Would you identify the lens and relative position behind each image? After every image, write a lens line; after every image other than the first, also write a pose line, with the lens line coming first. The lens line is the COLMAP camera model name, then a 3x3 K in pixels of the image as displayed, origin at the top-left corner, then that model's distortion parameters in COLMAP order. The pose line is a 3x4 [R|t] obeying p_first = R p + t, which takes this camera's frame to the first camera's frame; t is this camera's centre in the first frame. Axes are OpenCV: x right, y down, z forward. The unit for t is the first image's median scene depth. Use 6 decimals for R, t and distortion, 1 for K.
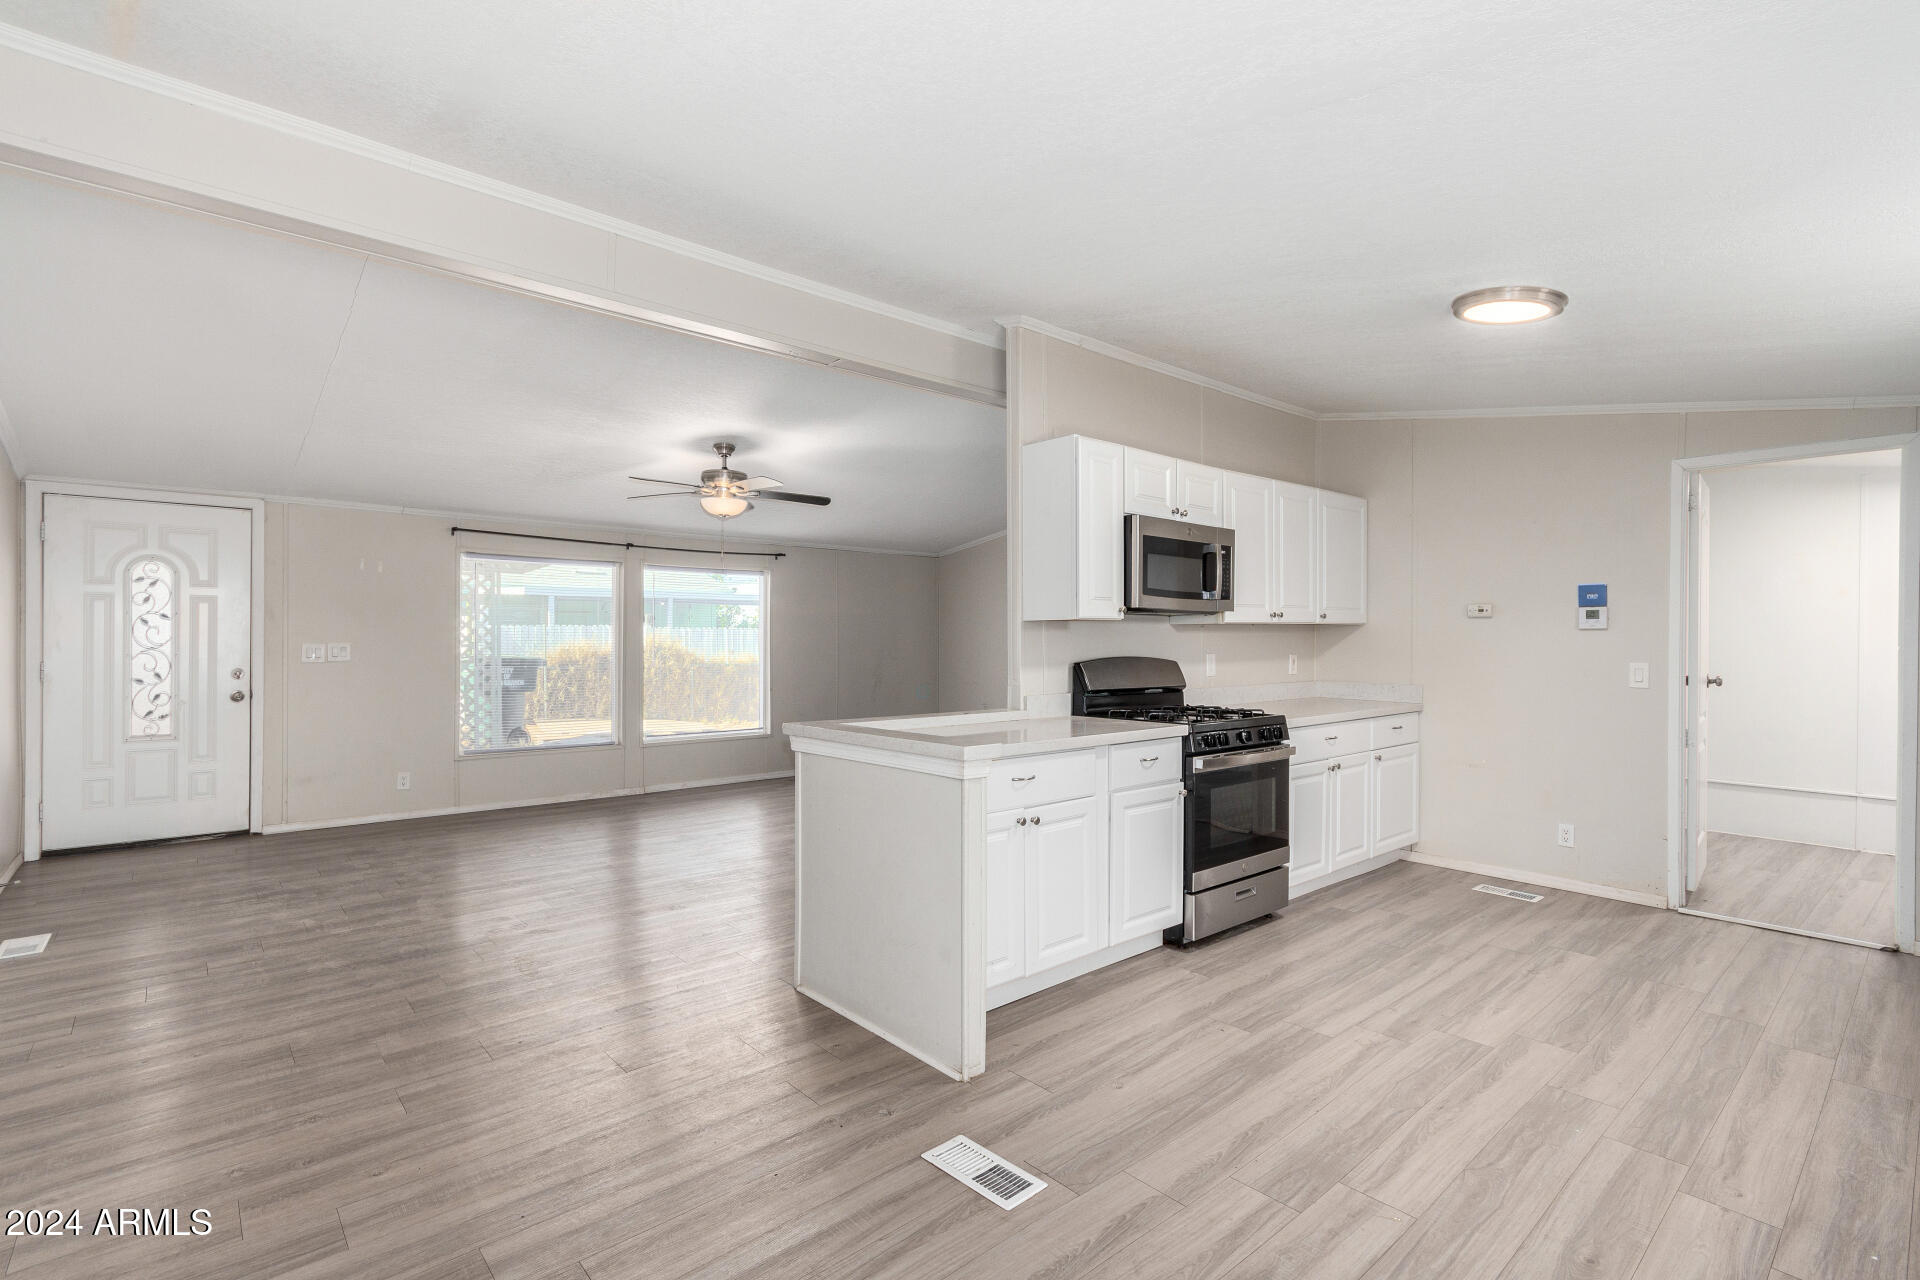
lens RADIAL K [[892.7, 0, 951.9], [0, 892.7, 640.4], [0, 0, 1]] dist [0.009040, -0.000329]
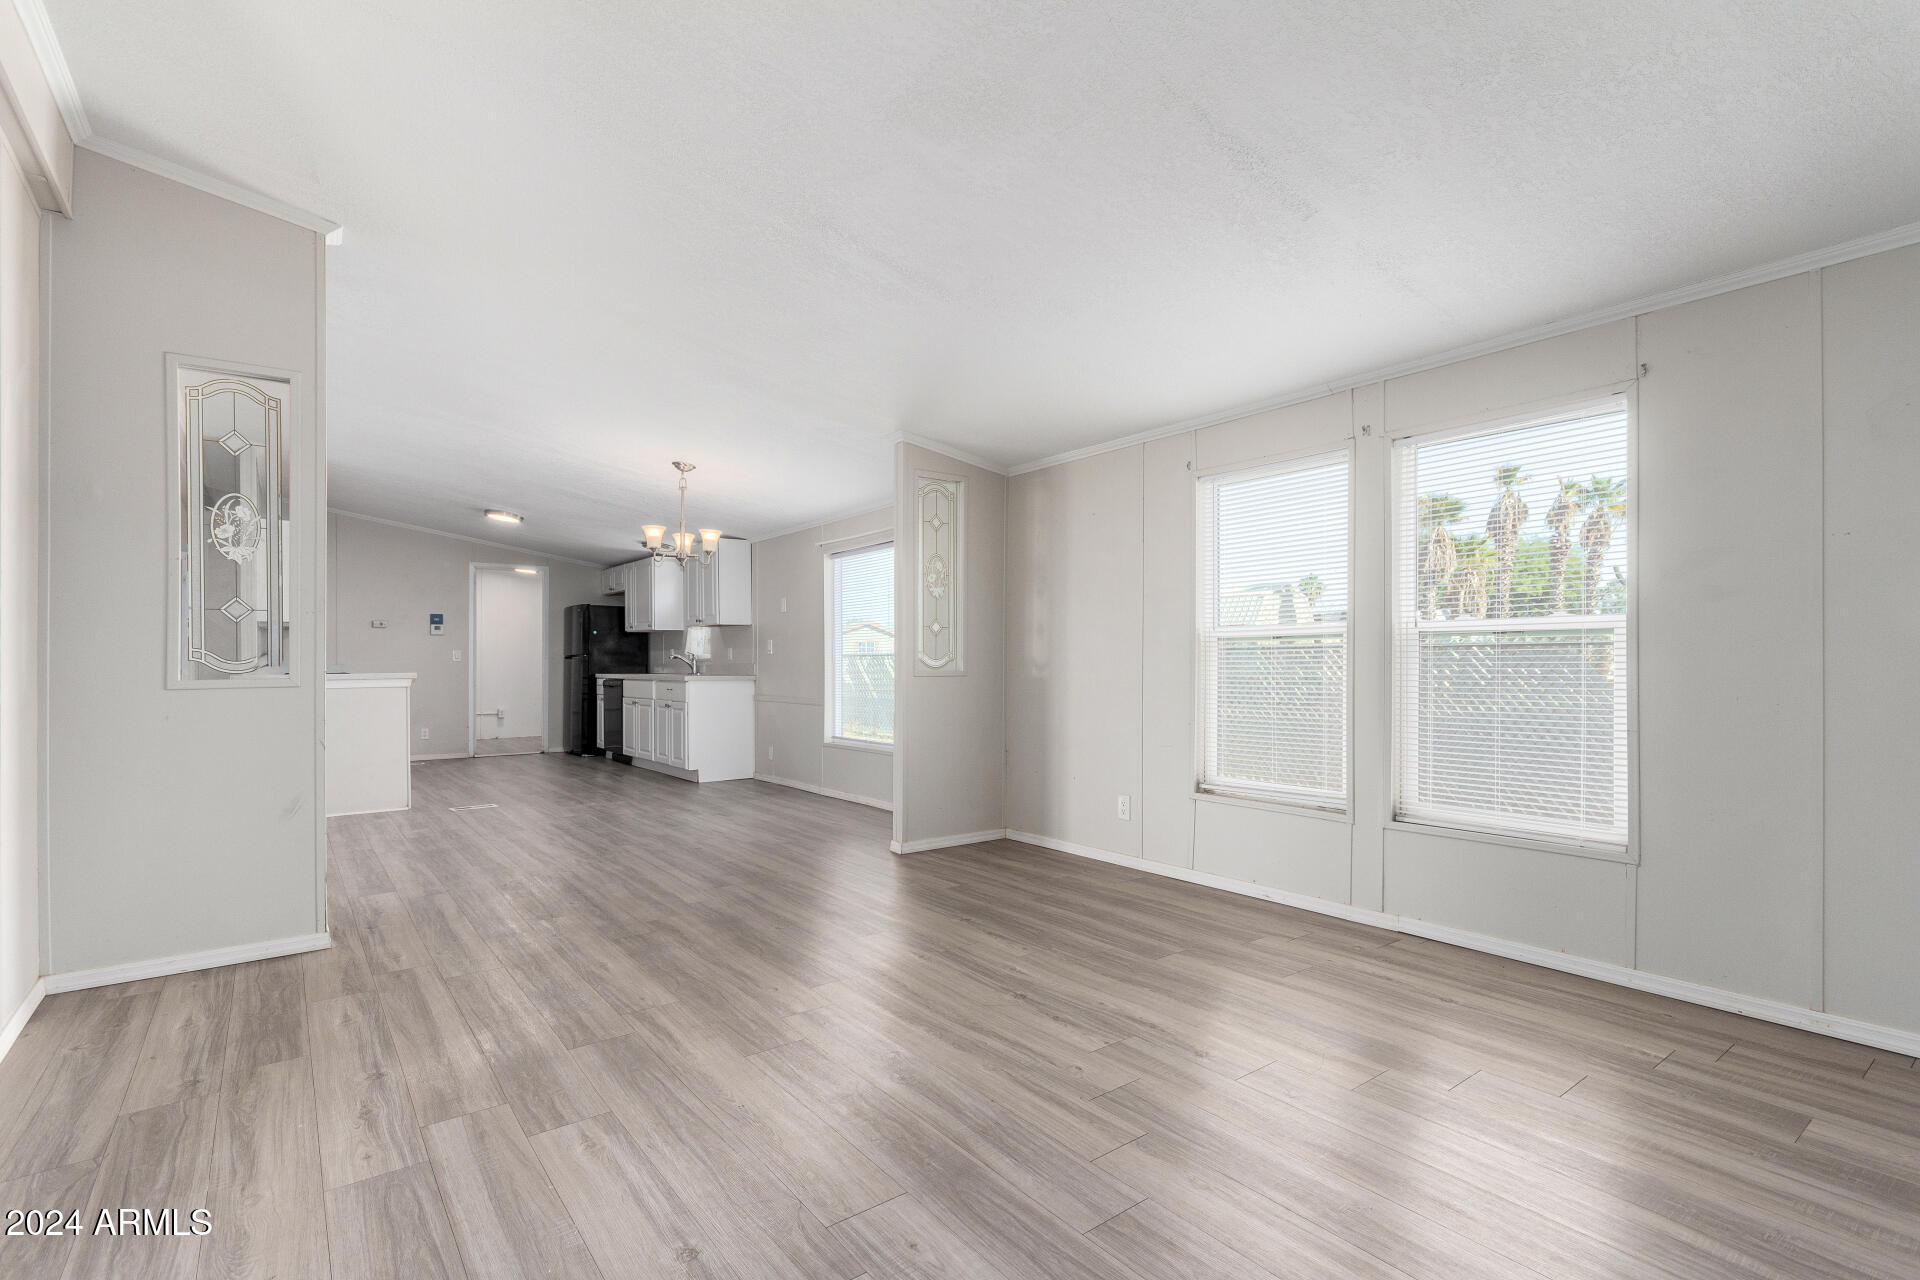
lens RADIAL K [[892.7, 0, 971.8], [0, 892.7, 641.1], [0, 0, 1]] dist [0.009040, -0.000329]
pose [[0.055101, 0.007084, 0.998456, -1.608231], [0.010531, 0.999915, -0.007676, 0.038119], [-0.998425, 0.010938, 0.055022, -0.465864]]
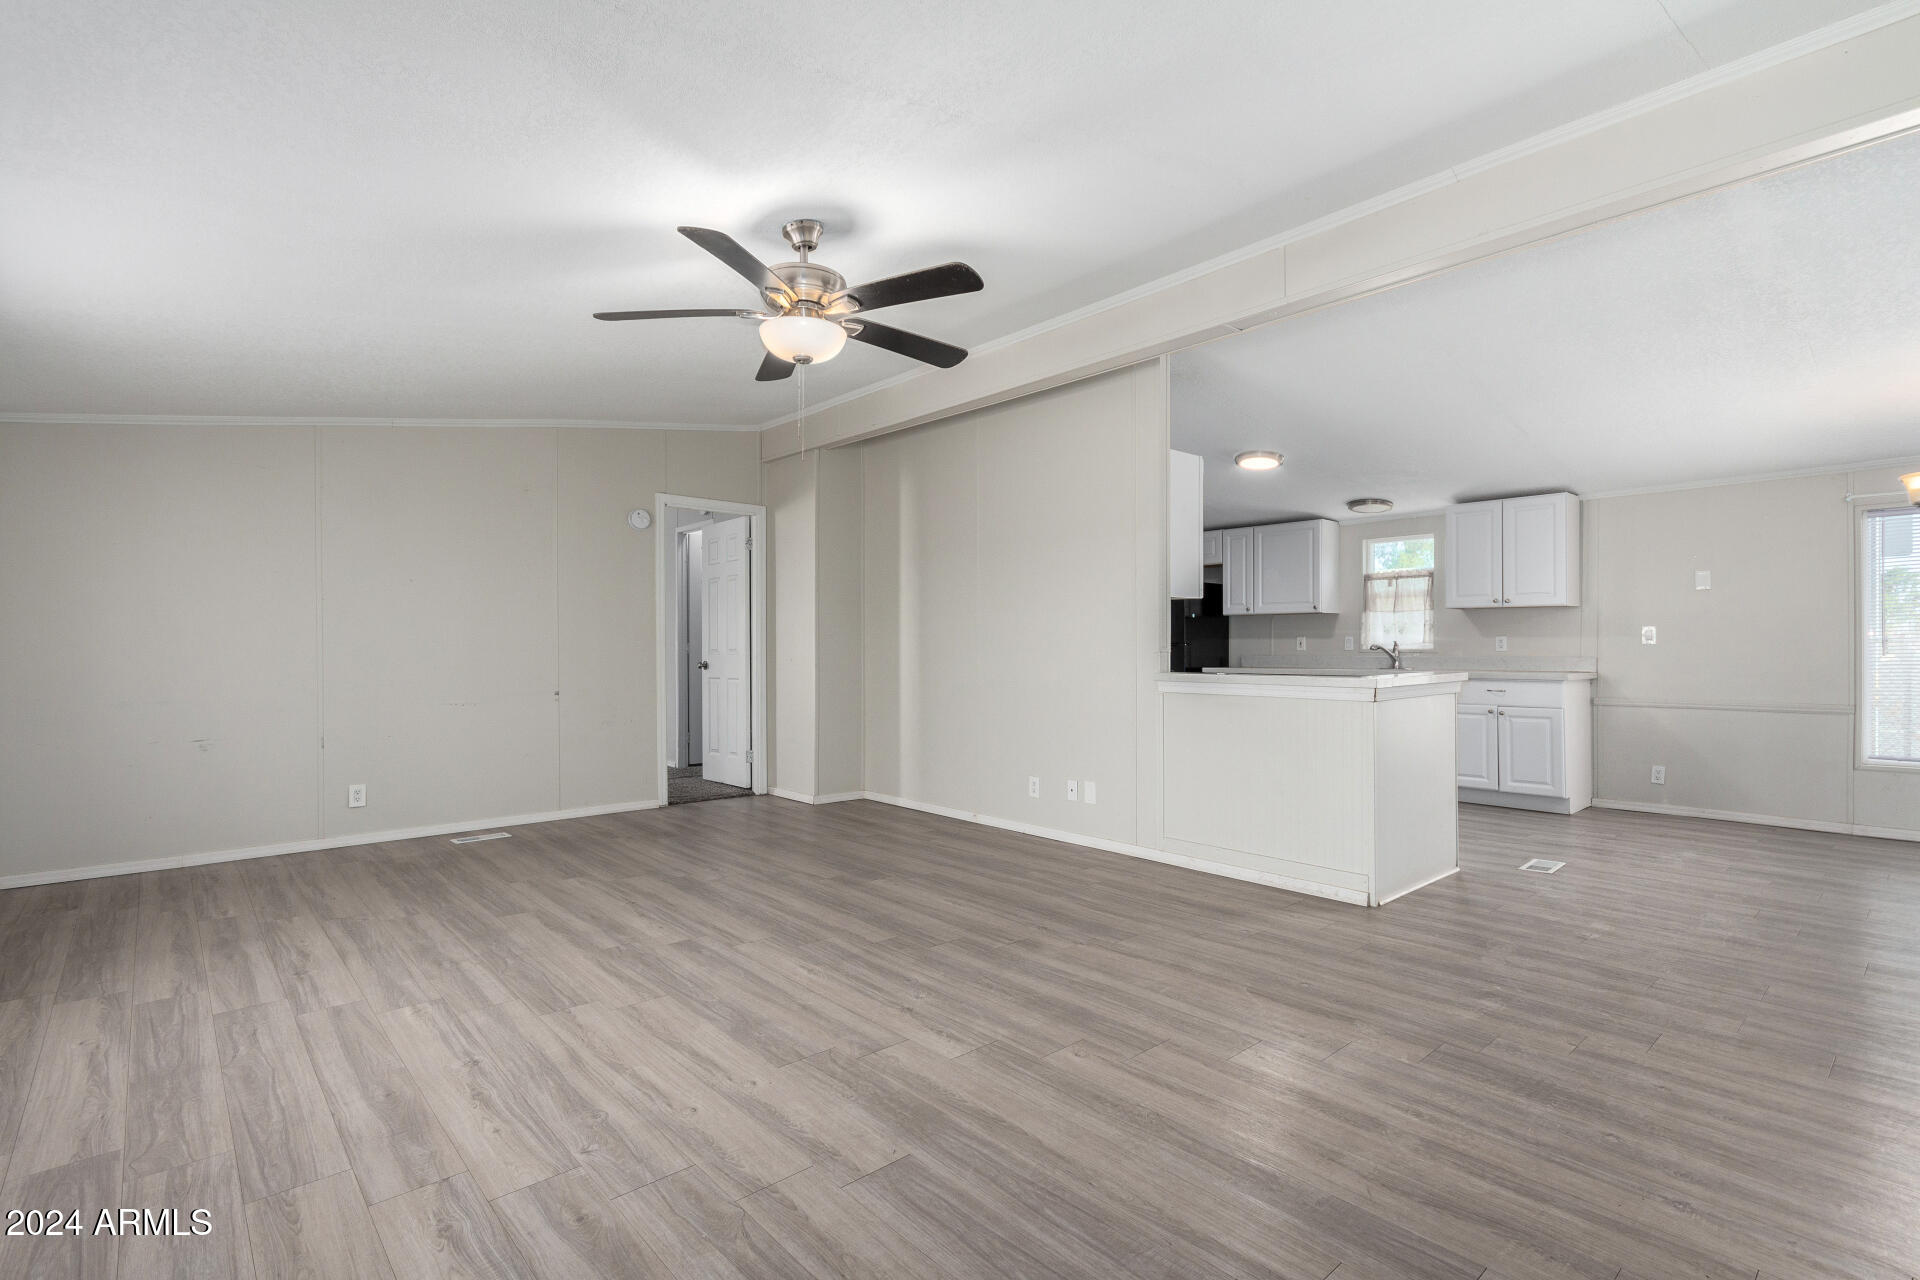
lens RADIAL K [[892.7, 0, 960.7], [0, 892.7, 649.6], [0, 0, 1]] dist [0.009040, -0.000329]
pose [[-0.008547, -0.011995, 0.999892, -1.146256], [0.004997, 0.999915, 0.012038, 0.031478], [-0.999951, 0.005099, -0.008486, 1.340887]]
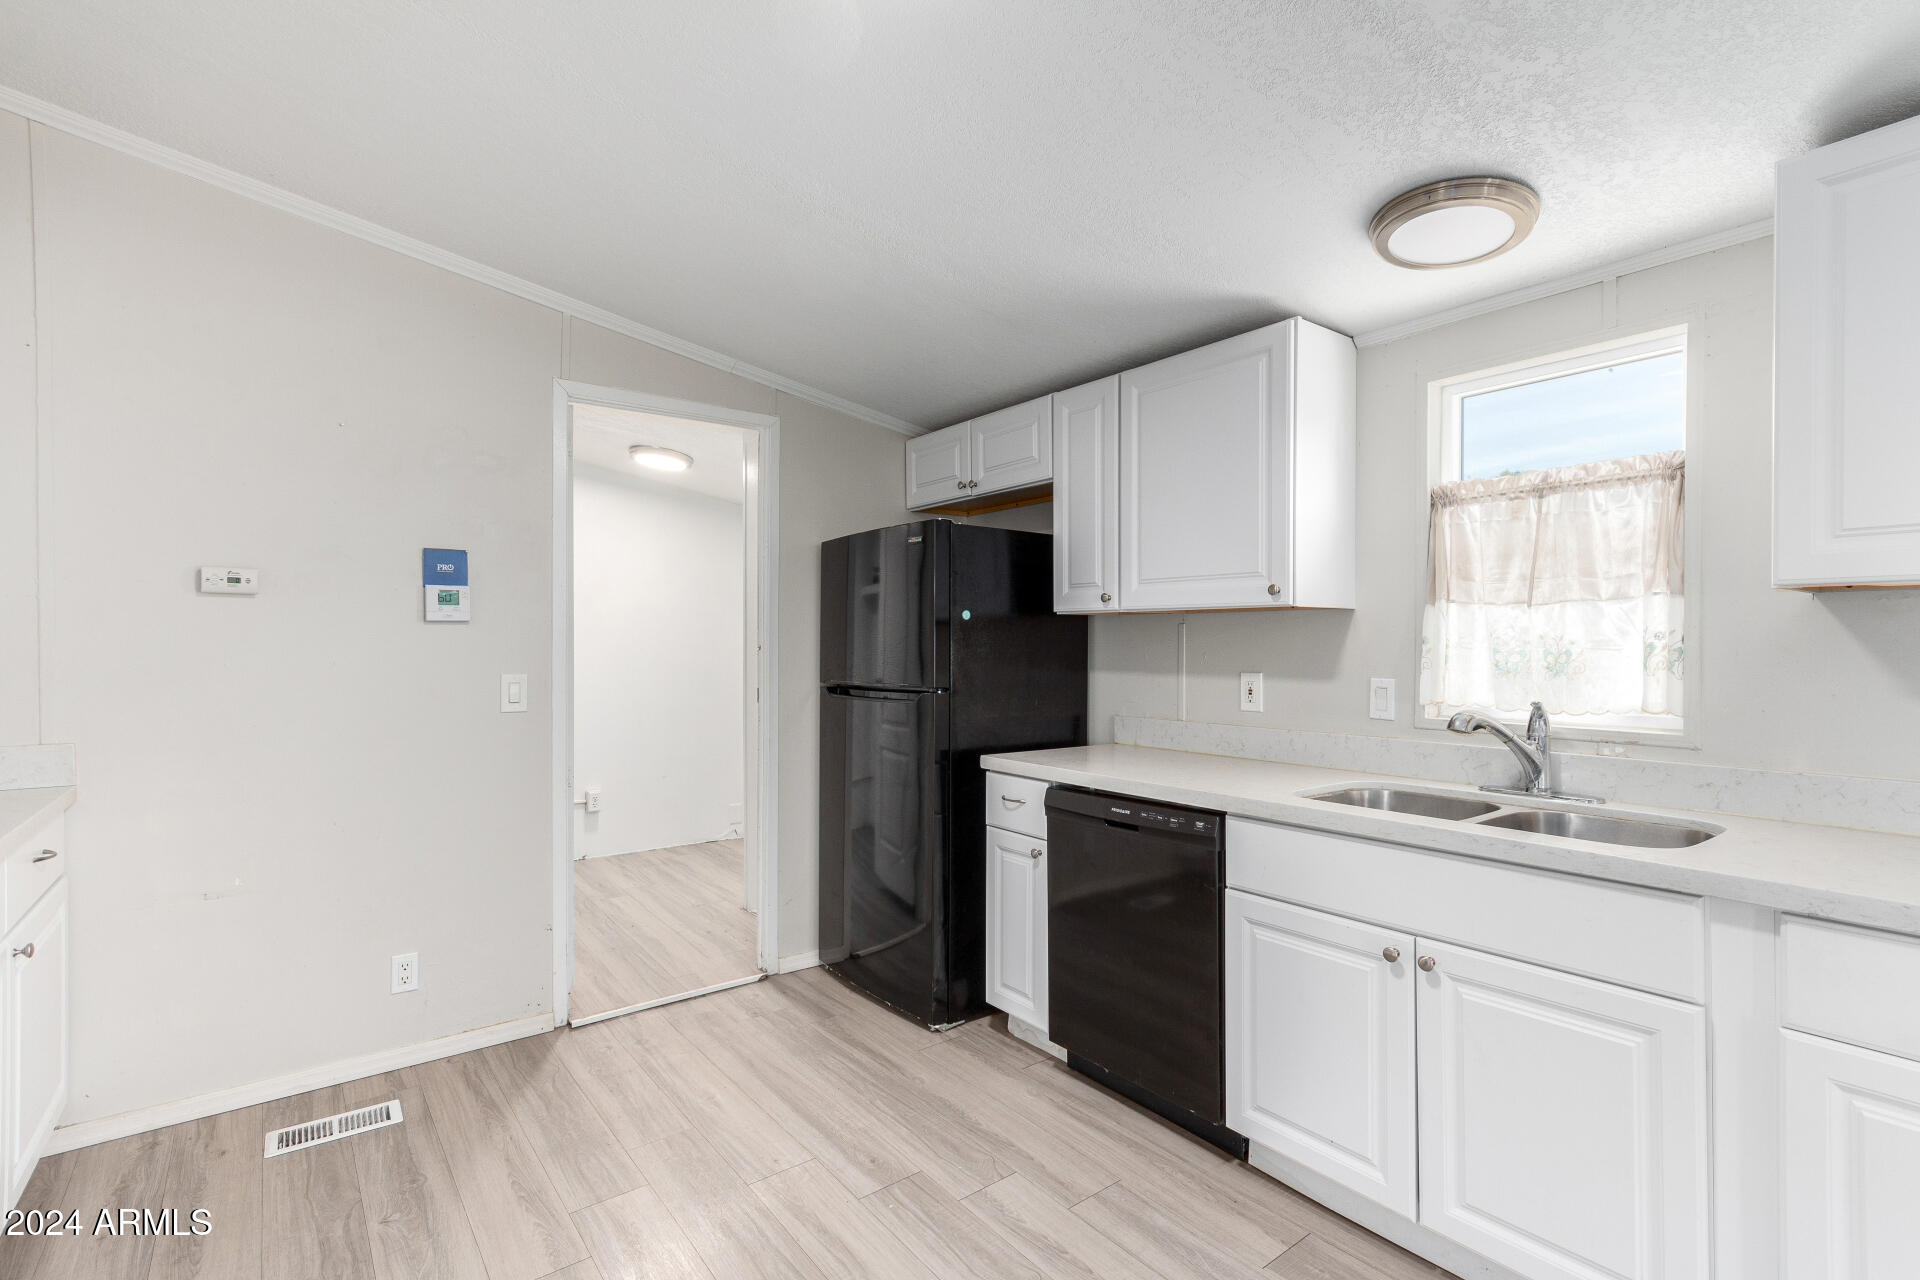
lens RADIAL K [[892.7, 0, 963.5], [0, 892.7, 650.8], [0, 0, 1]] dist [0.009040, -0.000329]
pose [[0.061193, -0.014203, 0.998025, 0.152298], [0.003353, 0.999896, 0.014024, 0.000027], [-0.998120, 0.002488, 0.061235, 0.731010]]
